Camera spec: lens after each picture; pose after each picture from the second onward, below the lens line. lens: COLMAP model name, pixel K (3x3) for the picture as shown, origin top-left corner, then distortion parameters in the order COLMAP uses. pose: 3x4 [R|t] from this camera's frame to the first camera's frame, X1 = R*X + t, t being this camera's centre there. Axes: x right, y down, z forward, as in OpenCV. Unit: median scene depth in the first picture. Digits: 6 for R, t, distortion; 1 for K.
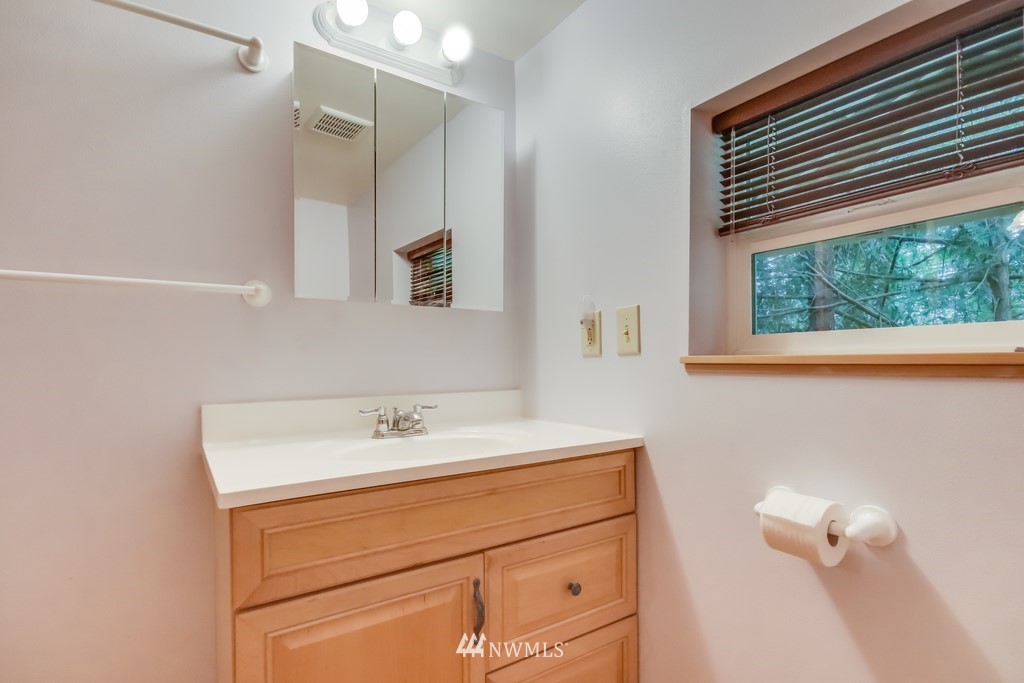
lens RADIAL K [[483.2, 0, 503.5], [0, 483.2, 360.6], [0, 0, 1]] dist [0.022086, -0.012531]
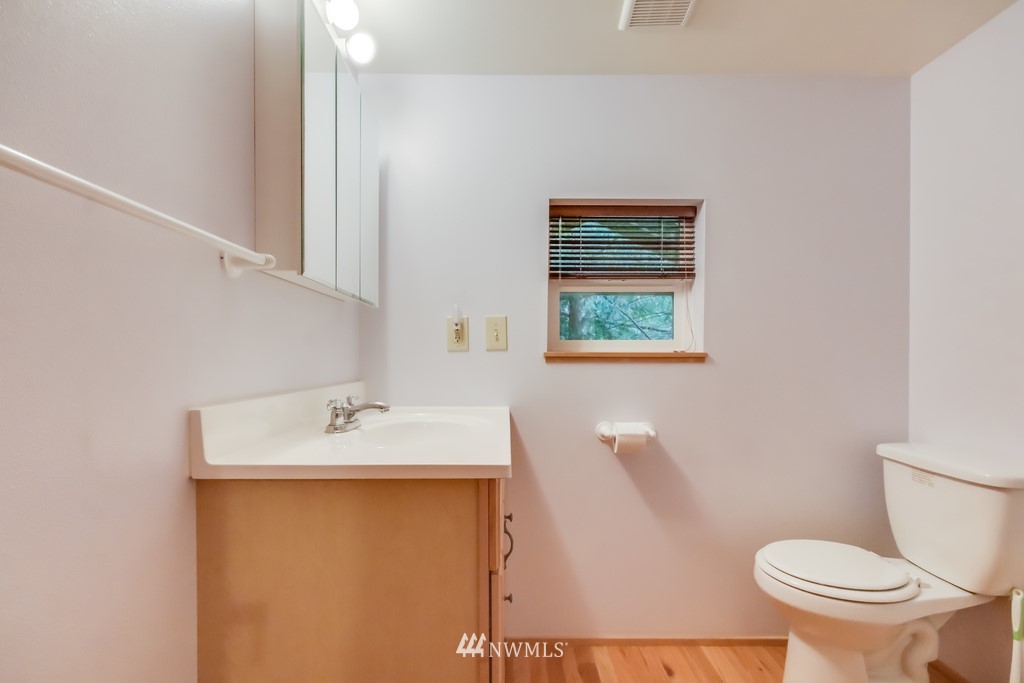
lens RADIAL K [[483.2, 0, 503.5], [0, 483.2, 360.6], [0, 0, 1]] dist [0.022086, -0.012531]
pose [[0.576873, 0.003684, 0.816825, -0.936303], [-0.007594, 0.999971, 0.000853, 0.016719], [-0.816798, -0.006695, 0.576884, 0.188113]]
